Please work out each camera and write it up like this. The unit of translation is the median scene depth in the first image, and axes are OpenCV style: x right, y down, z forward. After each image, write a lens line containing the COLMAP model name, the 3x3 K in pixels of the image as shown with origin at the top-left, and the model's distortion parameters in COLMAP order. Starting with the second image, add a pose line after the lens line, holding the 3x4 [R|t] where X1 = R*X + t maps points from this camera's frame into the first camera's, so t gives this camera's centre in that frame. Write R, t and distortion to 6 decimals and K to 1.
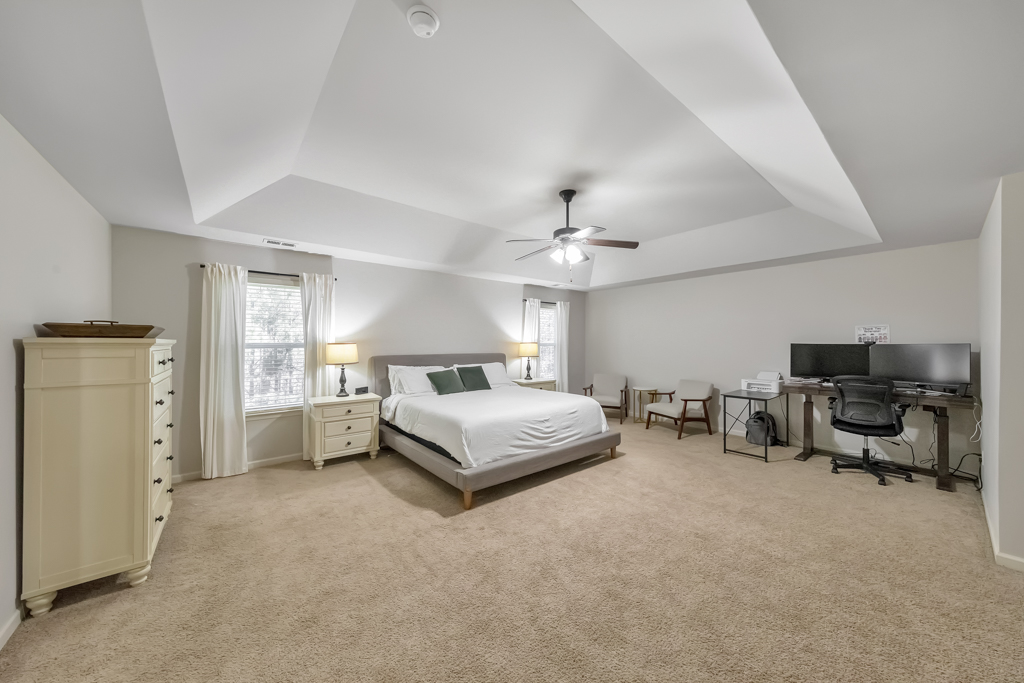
lens RADIAL K [[353.3, 0, 520.2], [0, 353.3, 341.4], [0, 0, 1]] dist [0.001054, -0.000084]
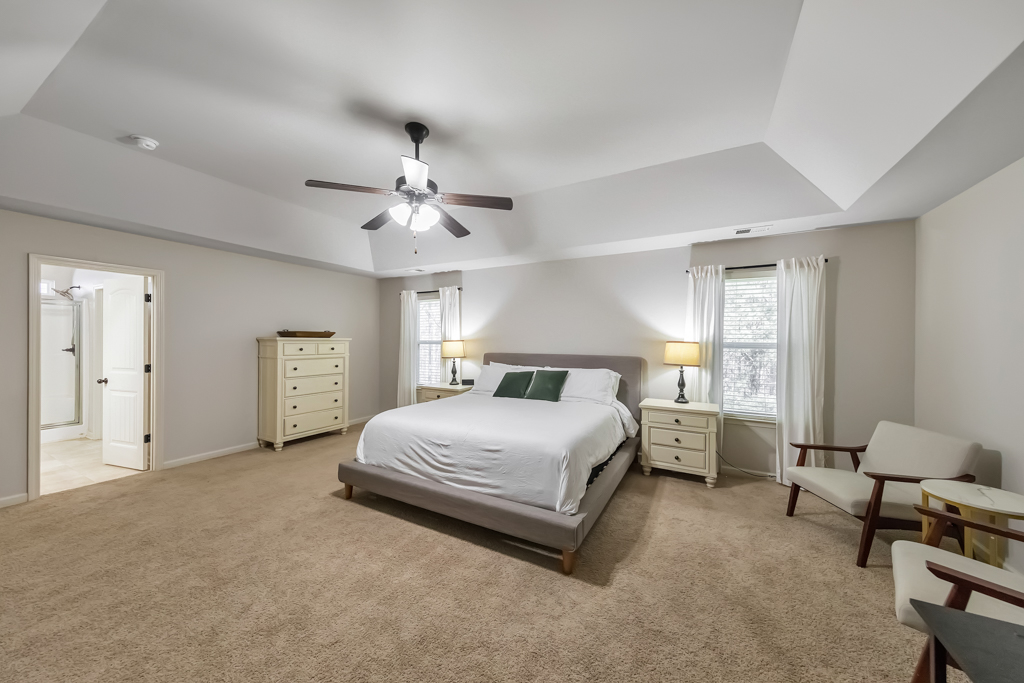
lens RADIAL K [[353.3, 0, 513.3], [0, 353.3, 343.5], [0, 0, 1]] dist [0.001054, -0.000084]
pose [[0.365987, 0.001445, -0.930619, 0.741910], [-0.005388, 0.999985, -0.000567, 0.013696], [0.930604, 0.005222, 0.365989, 0.802920]]
